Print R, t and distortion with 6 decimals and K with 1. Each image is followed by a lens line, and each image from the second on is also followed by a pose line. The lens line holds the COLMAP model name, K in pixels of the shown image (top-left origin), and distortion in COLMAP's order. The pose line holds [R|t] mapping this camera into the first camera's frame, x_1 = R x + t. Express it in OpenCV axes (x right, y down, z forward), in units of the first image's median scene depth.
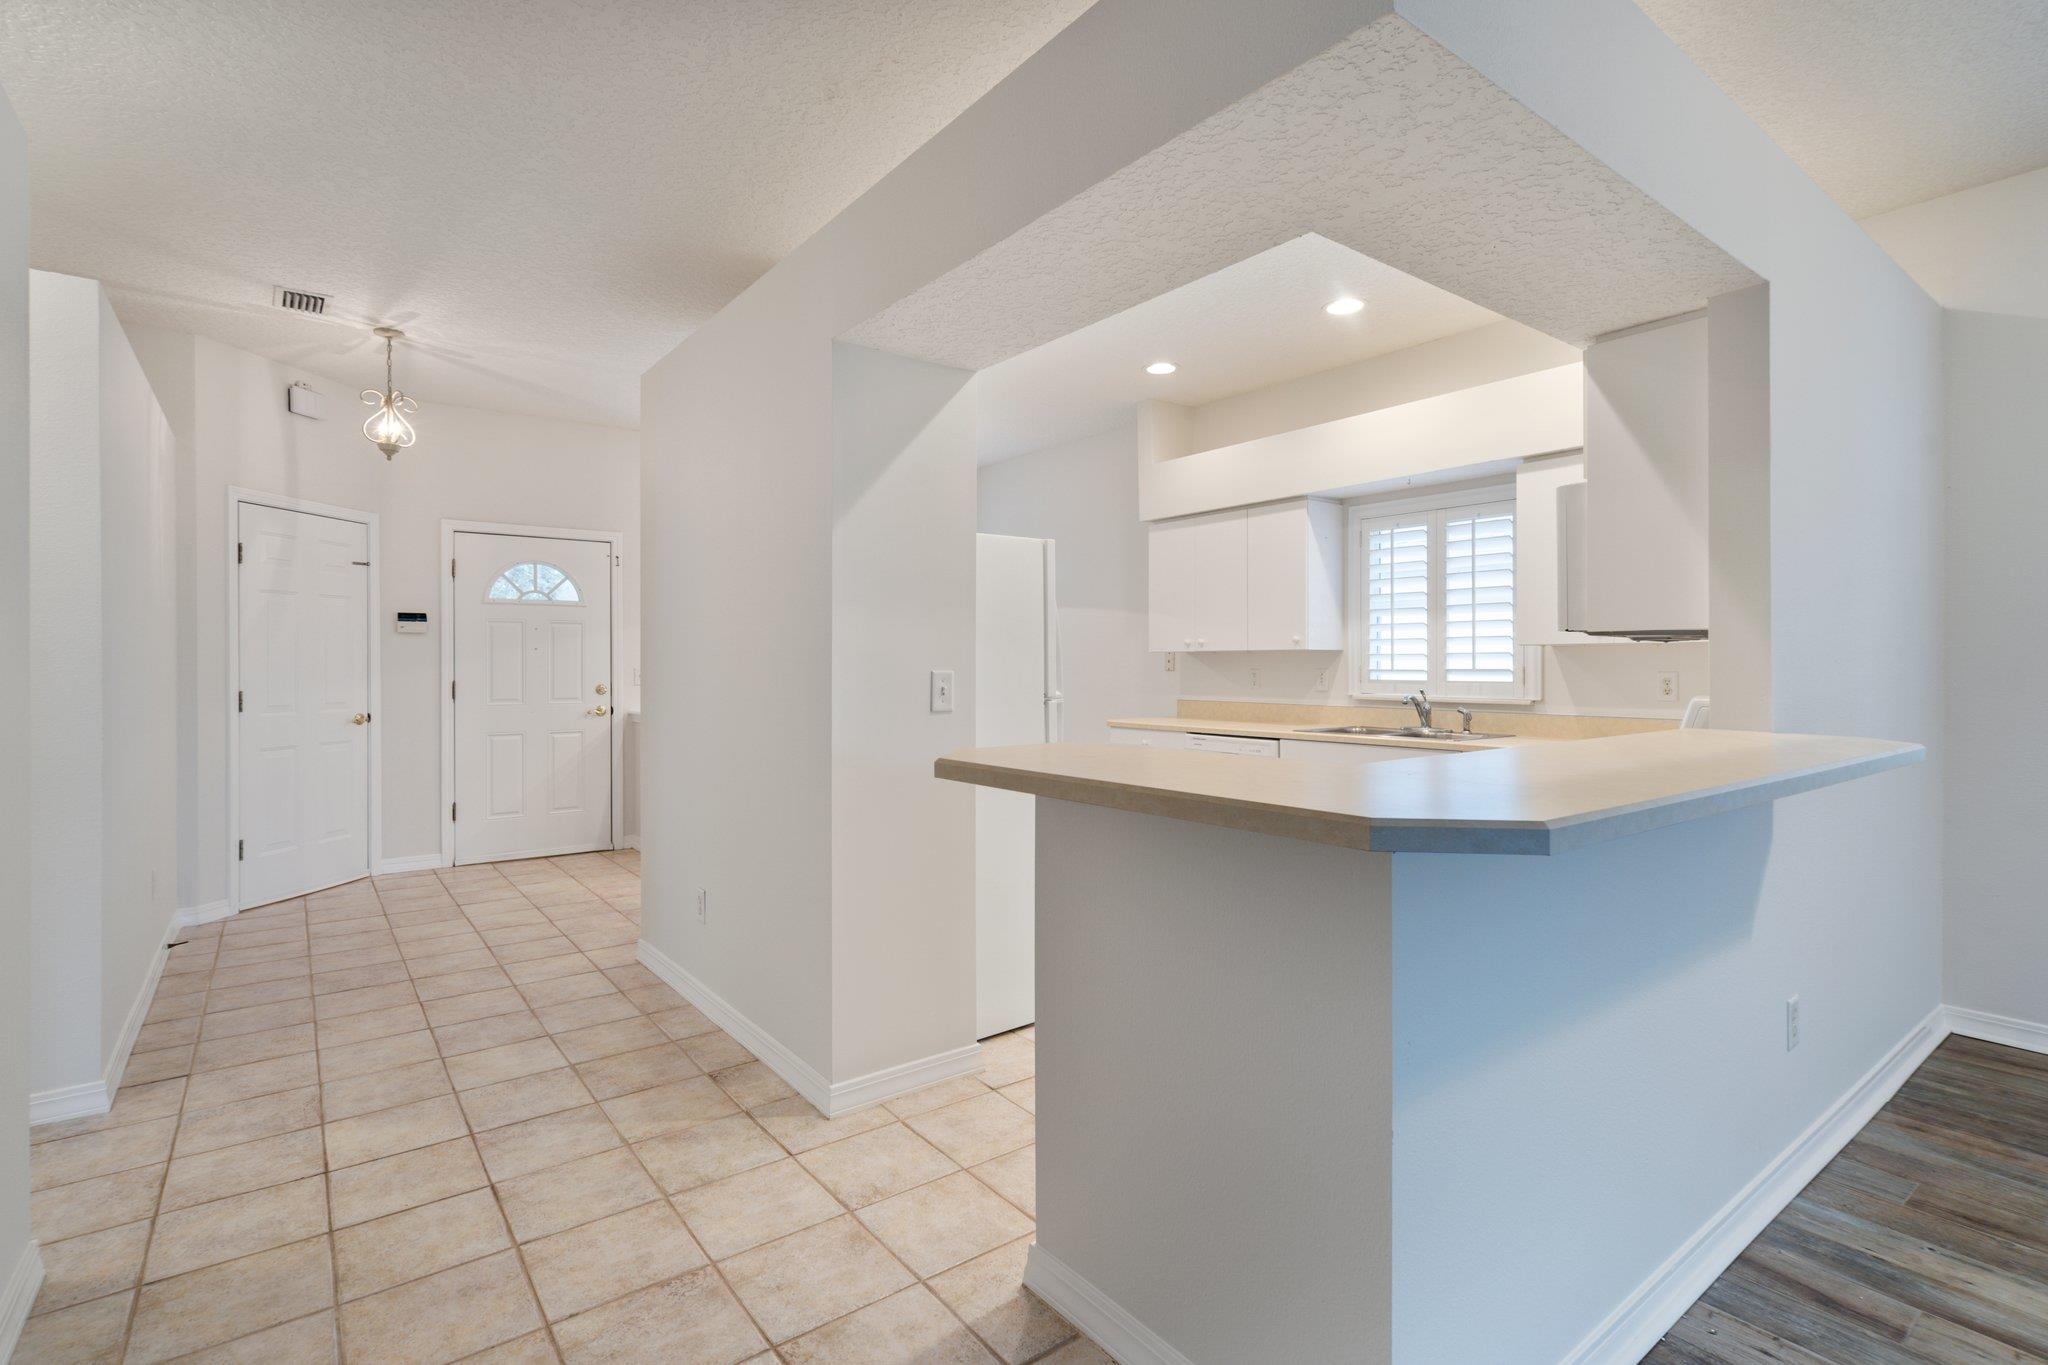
lens RADIAL K [[940.5, 0, 1017.3], [0, 940.5, 666.6], [0, 0, 1]] dist [-0.002355, 0.001367]
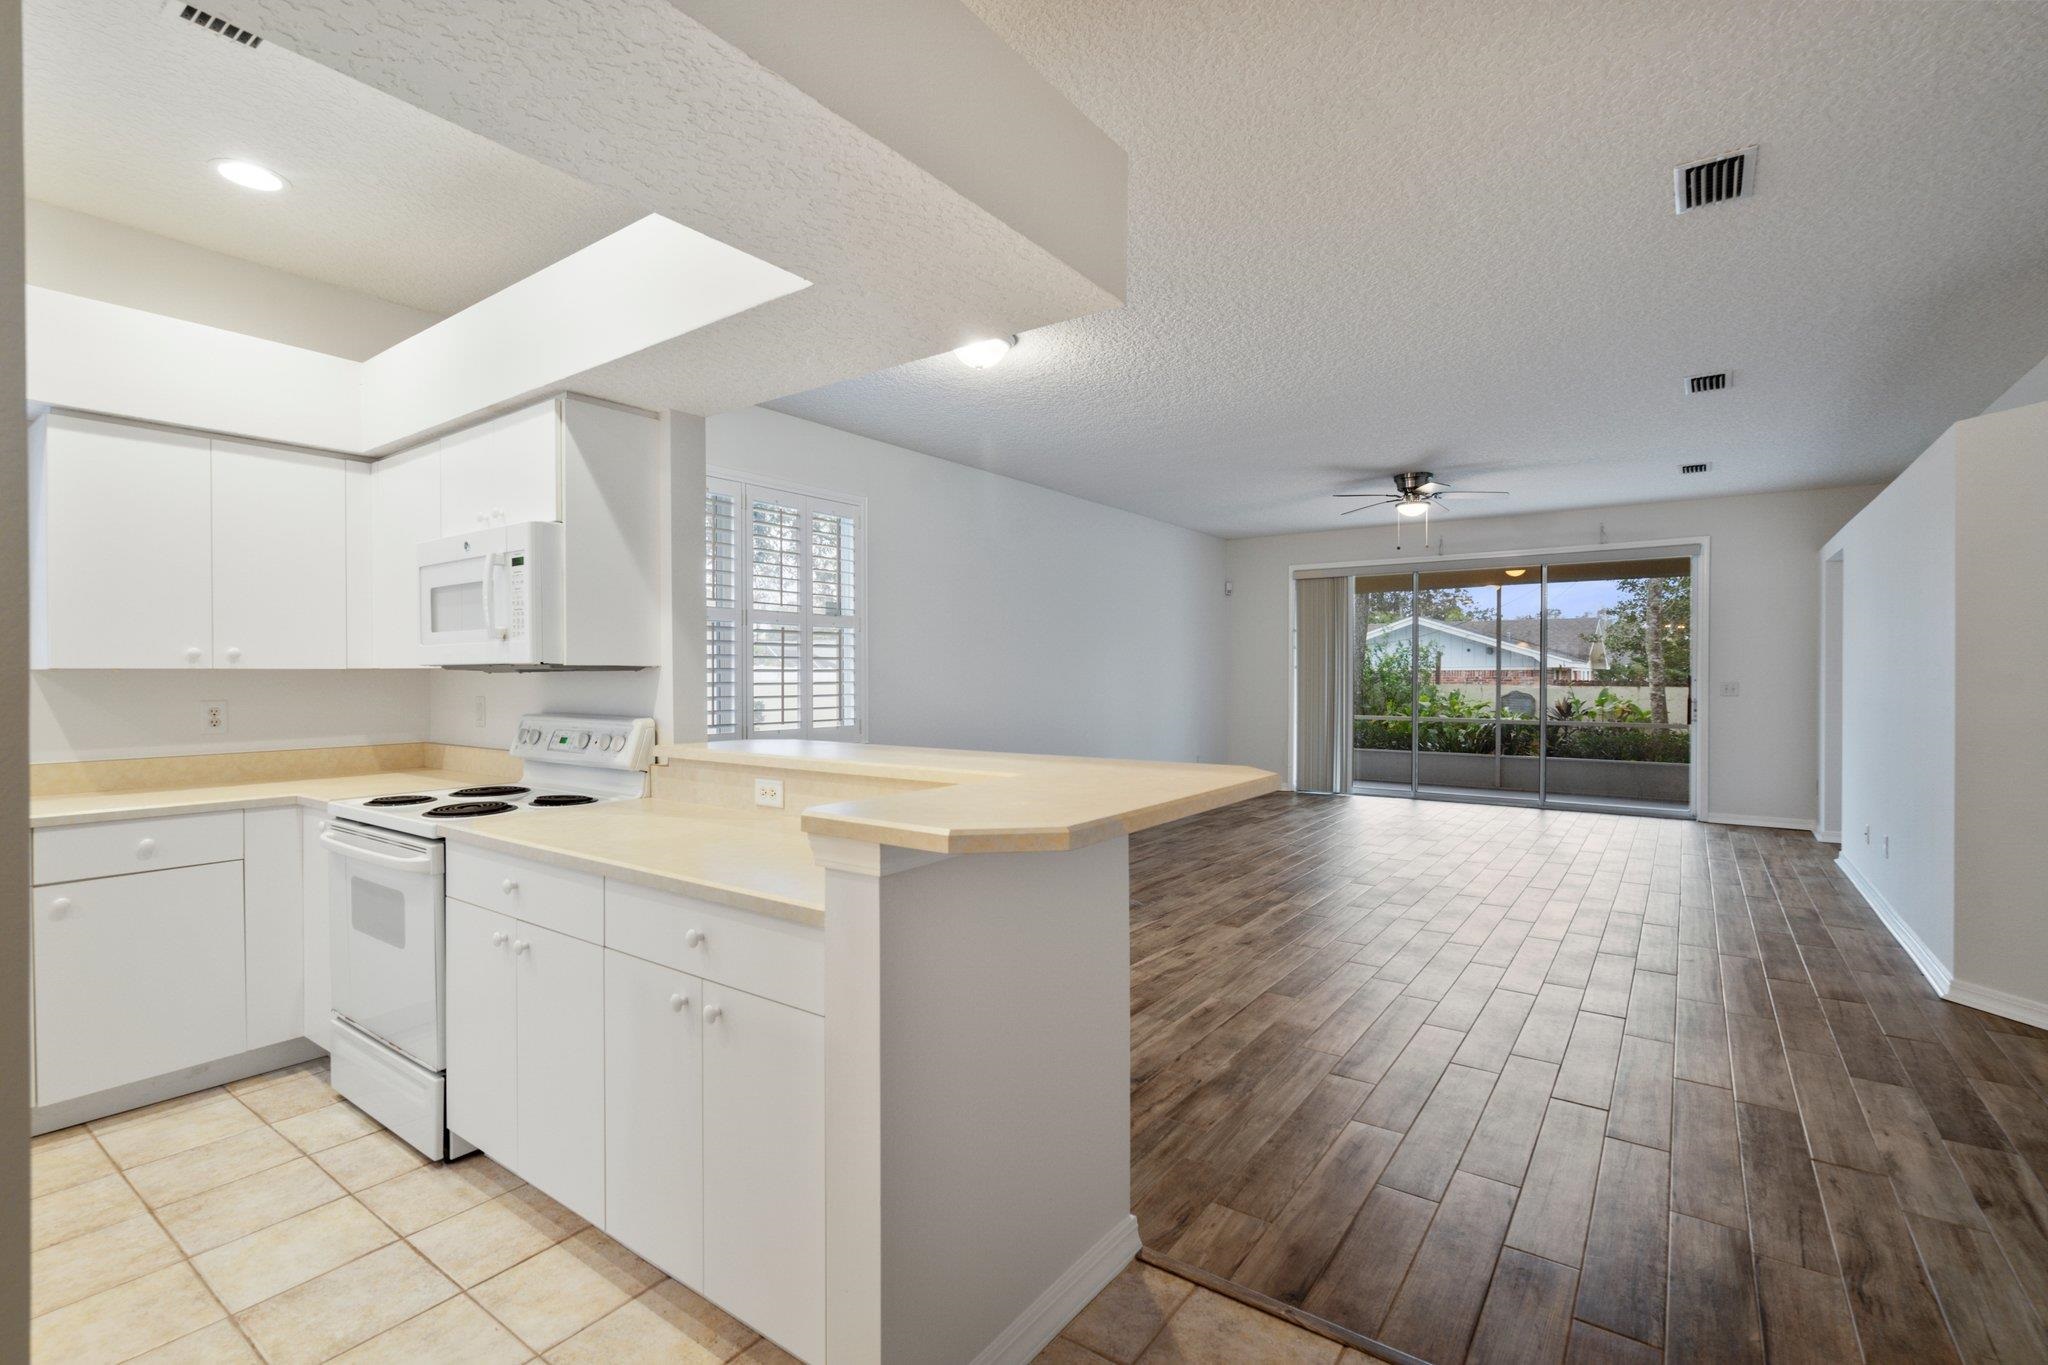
lens RADIAL K [[940.5, 0, 1013.7], [0, 940.5, 679.2], [0, 0, 1]] dist [-0.002355, 0.001367]
pose [[-0.285728, -0.003130, 0.958306, -0.299351], [0.005025, 0.999976, 0.004764, -0.012445], [-0.958298, 0.006177, -0.285705, 0.440854]]
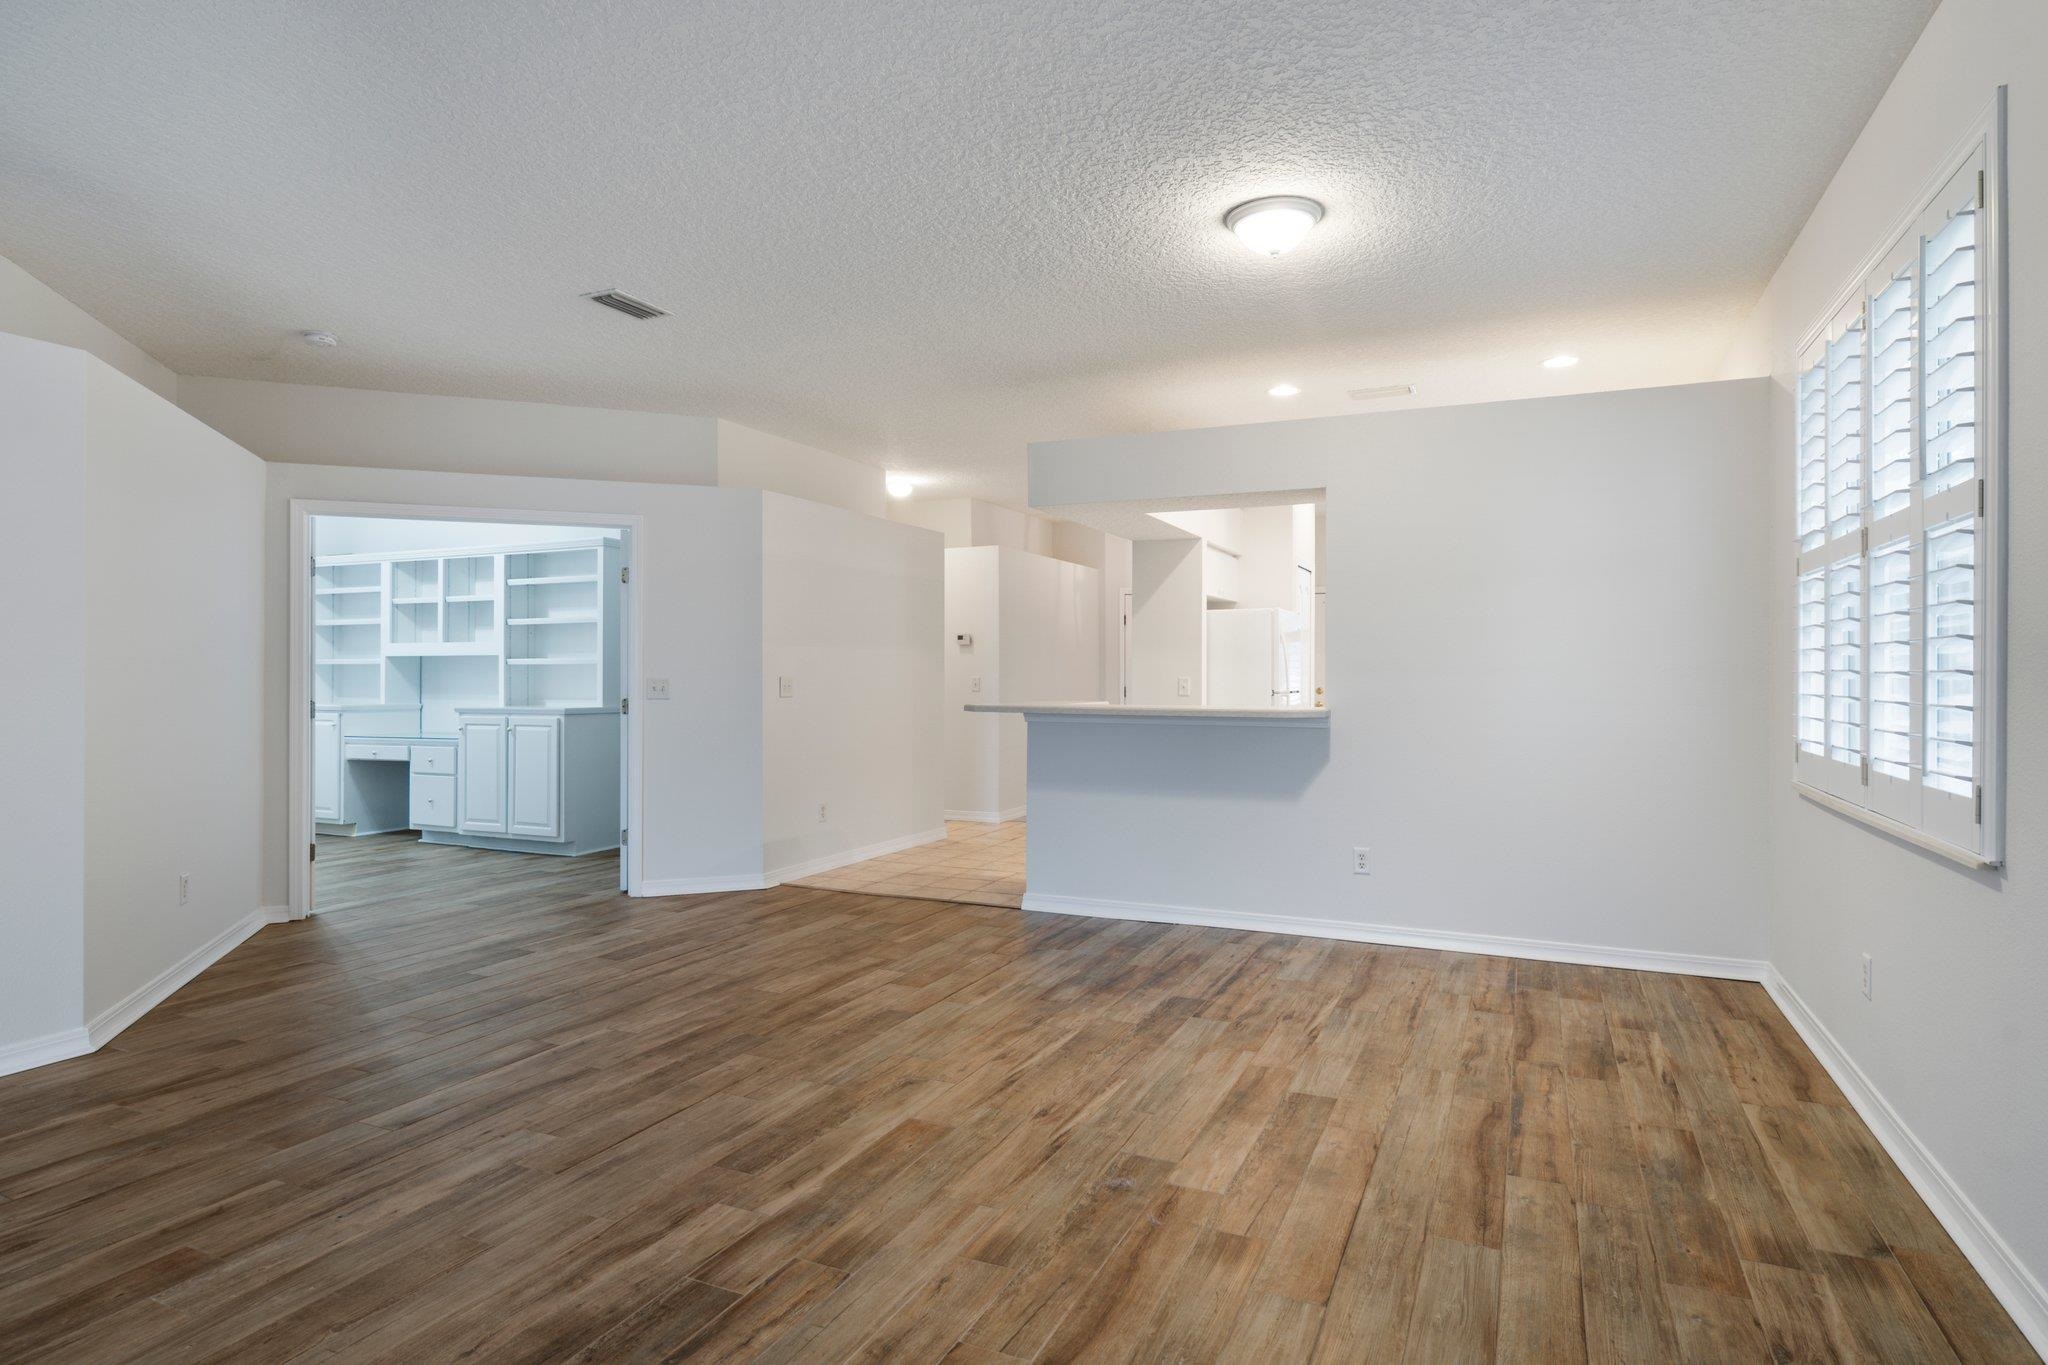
lens RADIAL K [[1090.0, 0, 1030.6], [0, 1090.0, 687.0], [0, 0, 1]] dist [0.003076, 0.001162]
pose [[0.466294, 0.014473, -0.884512, 1.211691], [-0.006357, 0.999895, 0.013010, -0.001609], [0.884607, -0.000444, 0.466337, -0.322354]]
